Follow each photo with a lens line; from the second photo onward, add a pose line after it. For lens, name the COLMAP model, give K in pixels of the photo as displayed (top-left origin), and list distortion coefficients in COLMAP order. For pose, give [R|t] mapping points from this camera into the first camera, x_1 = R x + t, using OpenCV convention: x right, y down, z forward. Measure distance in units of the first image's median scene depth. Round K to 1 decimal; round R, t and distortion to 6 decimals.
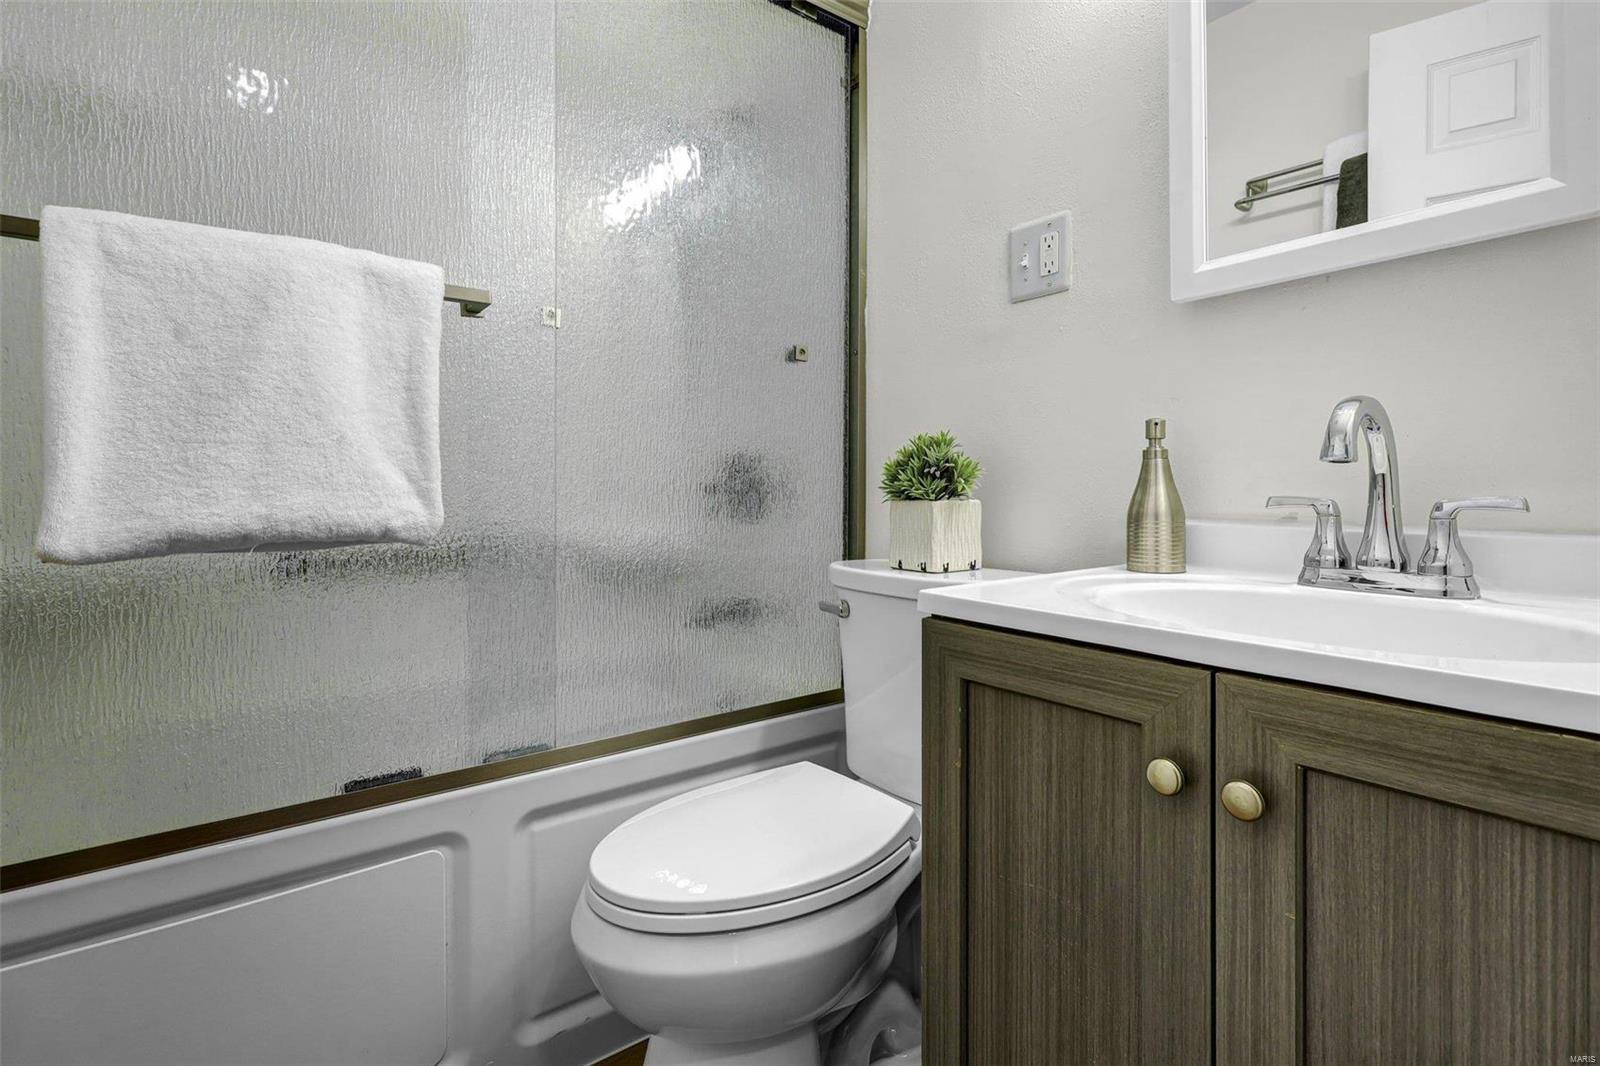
lens RADIAL K [[755.2, 0, 803.7], [0, 755.2, 489.7], [0, 0, 1]] dist [-0.002951, 0.003504]
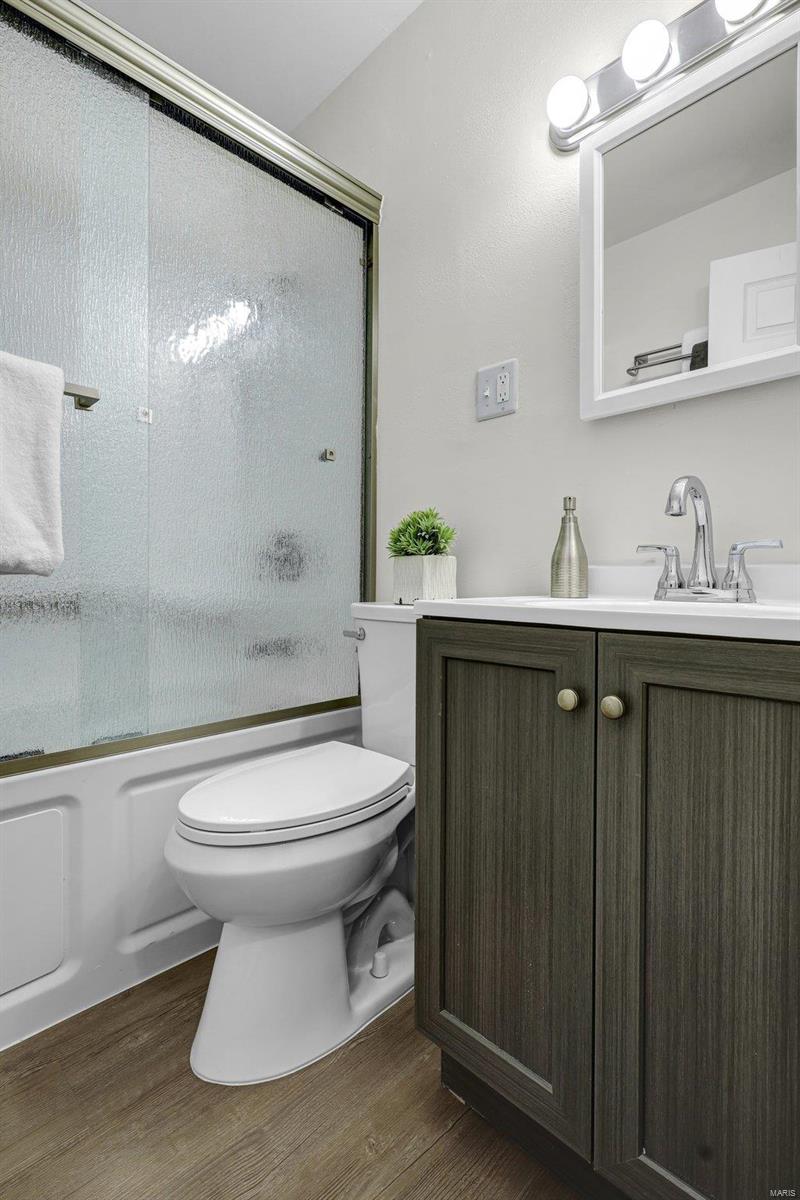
lens RADIAL K [[566.4, 0, 404.4], [0, 566.4, 591.1], [0, 0, 1]] dist [-0.002951, 0.003504]
pose [[0.990607, 0.003503, 0.136697, -0.013420], [-0.004971, 0.999934, 0.010404, 0.075379], [-0.136652, -0.010986, 0.990558, -0.069375]]
